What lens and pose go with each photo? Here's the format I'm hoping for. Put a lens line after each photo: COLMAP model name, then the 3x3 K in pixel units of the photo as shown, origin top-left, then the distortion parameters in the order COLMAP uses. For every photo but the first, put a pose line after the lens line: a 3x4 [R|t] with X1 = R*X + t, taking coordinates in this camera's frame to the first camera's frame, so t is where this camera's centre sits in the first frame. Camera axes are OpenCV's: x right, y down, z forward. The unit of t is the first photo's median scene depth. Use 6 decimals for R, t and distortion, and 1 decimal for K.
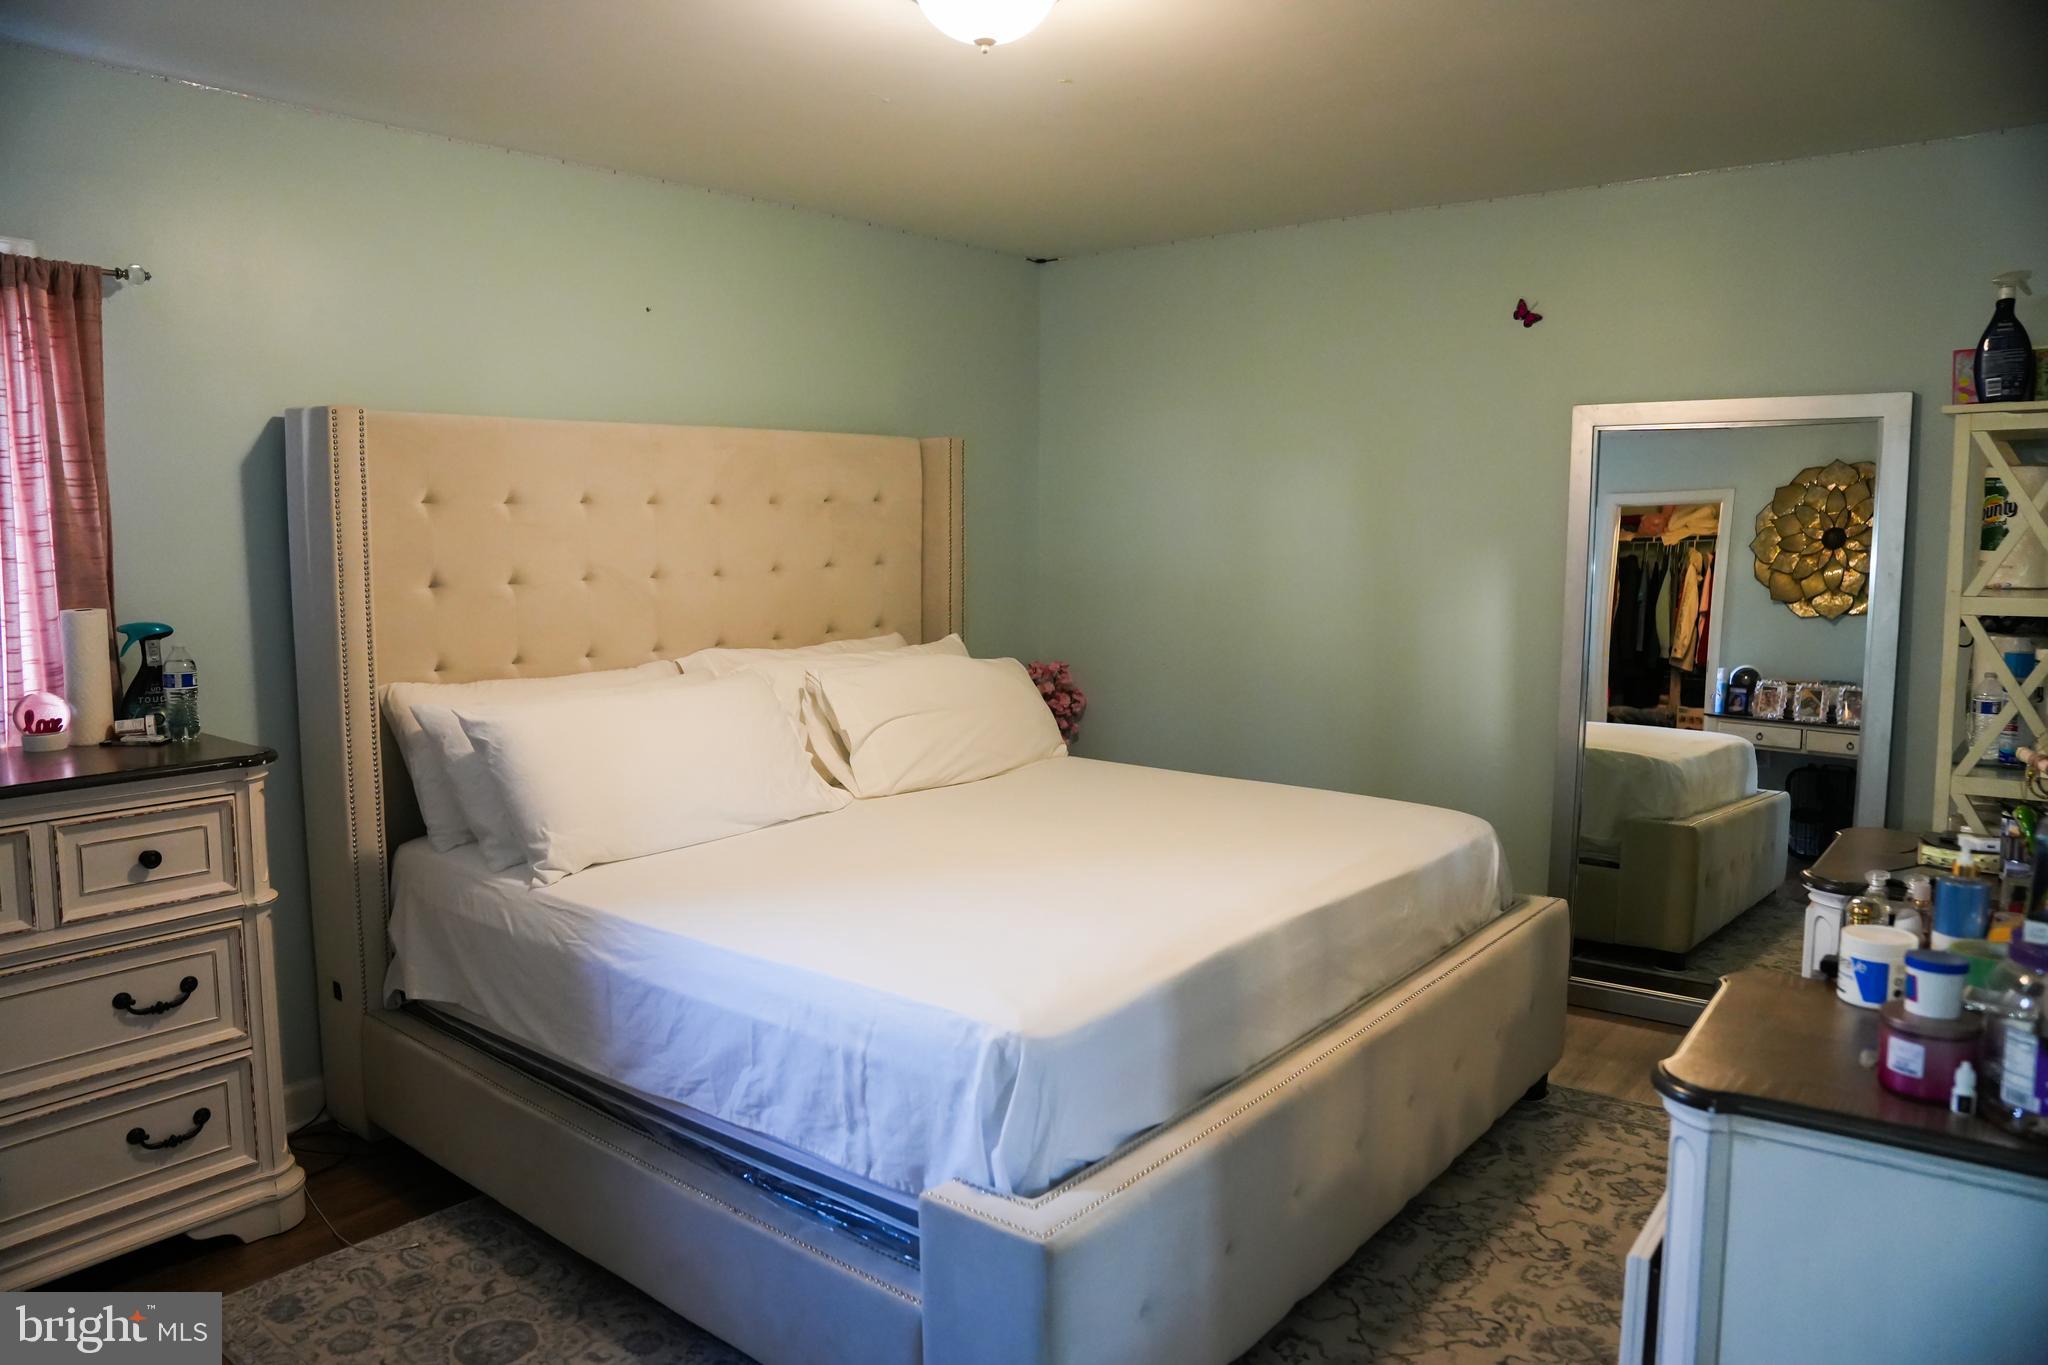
lens RADIAL K [[1425.7, 0, 1014.5], [0, 1425.7, 679.5], [0, 0, 1]] dist [-0.135946, 0.107495]
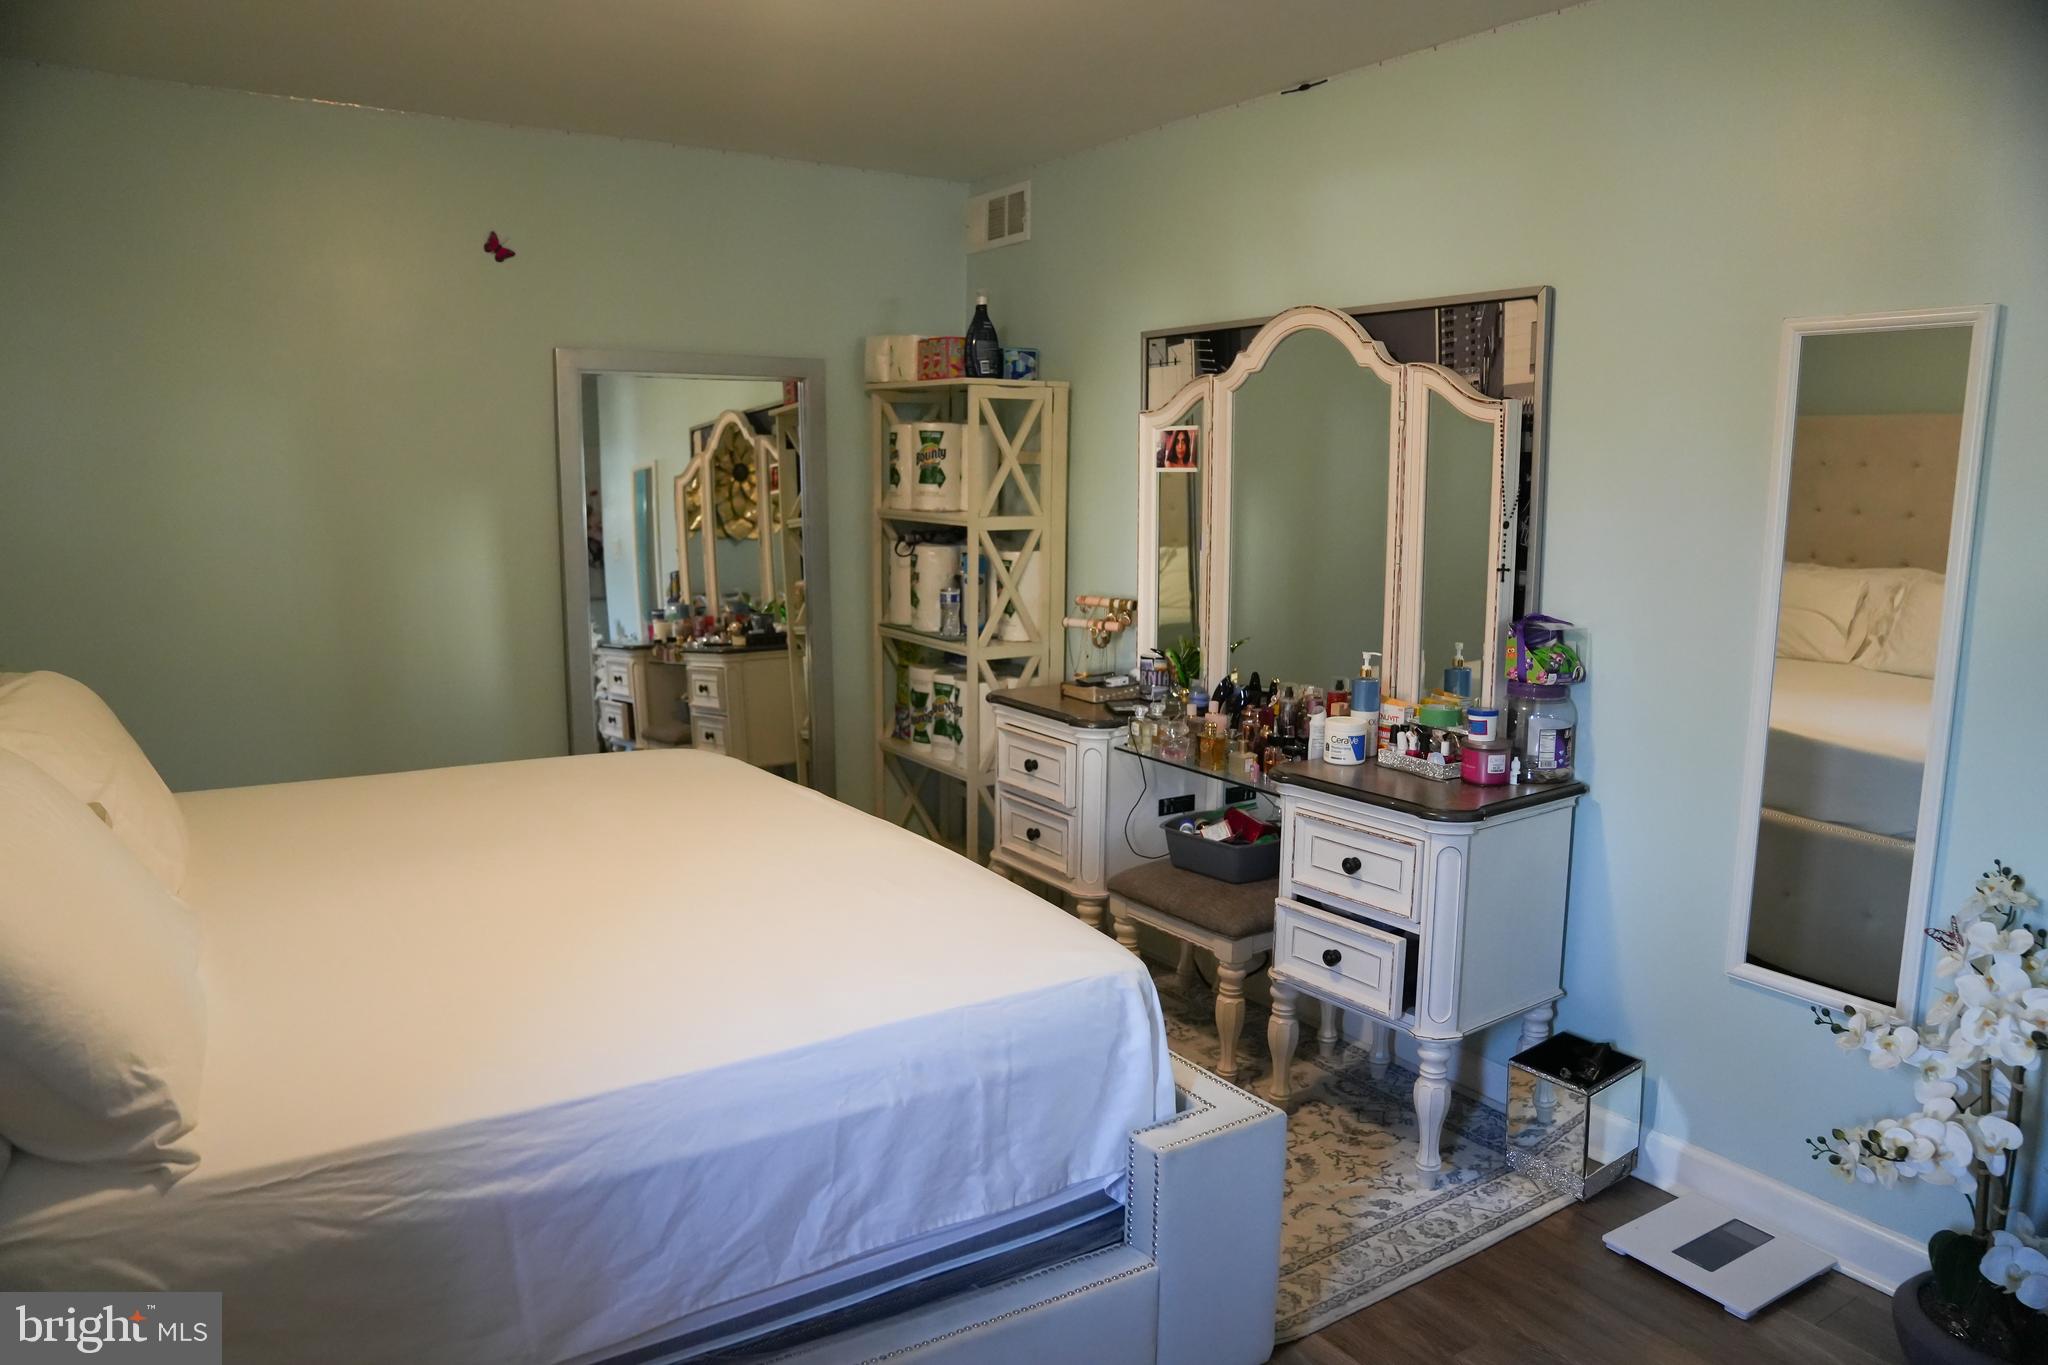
lens RADIAL K [[1425.7, 0, 1014.5], [0, 1425.7, 679.5], [0, 0, 1]] dist [-0.135946, 0.107495]
pose [[0.295683, -0.135173, 0.945674, -0.784185], [0.093716, 0.989268, 0.112102, -0.065087], [-0.950678, 0.055478, 0.305177, 0.619806]]
